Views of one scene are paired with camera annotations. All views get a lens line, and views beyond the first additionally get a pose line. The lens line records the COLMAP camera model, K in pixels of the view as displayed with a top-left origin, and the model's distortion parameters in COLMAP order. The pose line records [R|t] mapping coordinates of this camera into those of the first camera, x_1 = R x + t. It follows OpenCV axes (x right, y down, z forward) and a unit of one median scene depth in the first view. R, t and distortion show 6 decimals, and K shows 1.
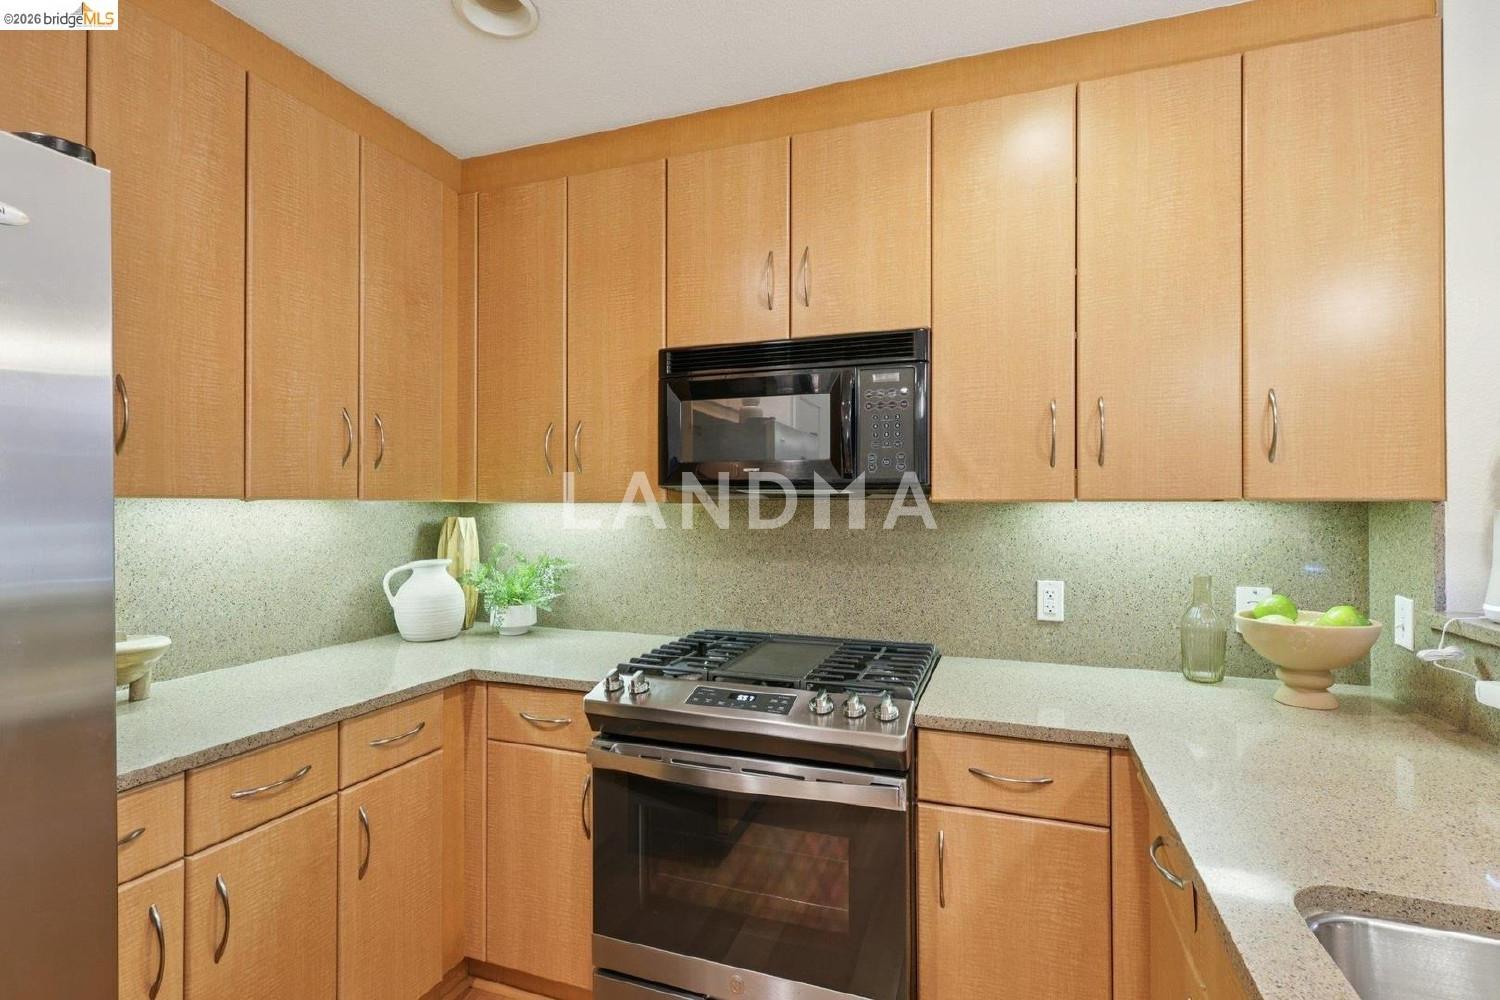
lens RADIAL K [[693.8, 0, 760.0], [0, 693.8, 497.5], [0, 0, 1]] dist [-0.001638, 0.000880]
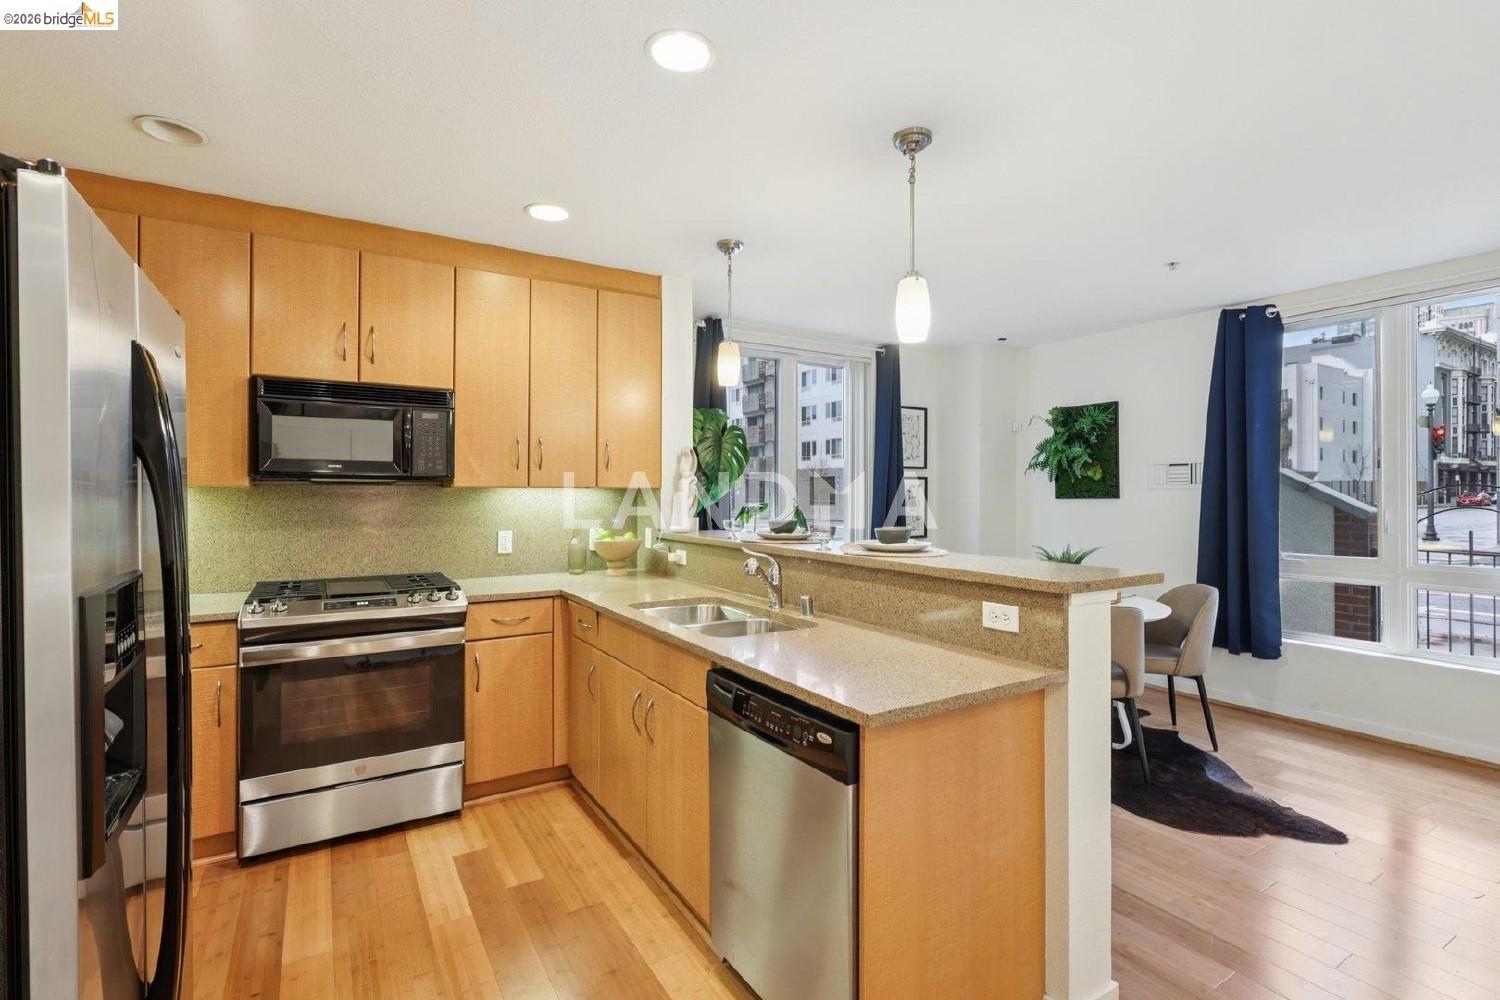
lens RADIAL K [[693.8, 0, 751.6], [0, 693.8, 493.5], [0, 0, 1]] dist [-0.001638, 0.000880]
pose [[0.615551, -0.000966, 0.788097, -0.725272], [-0.009755, 0.999913, 0.008845, -0.001751], [-0.788037, -0.013133, 0.615488, -0.740045]]
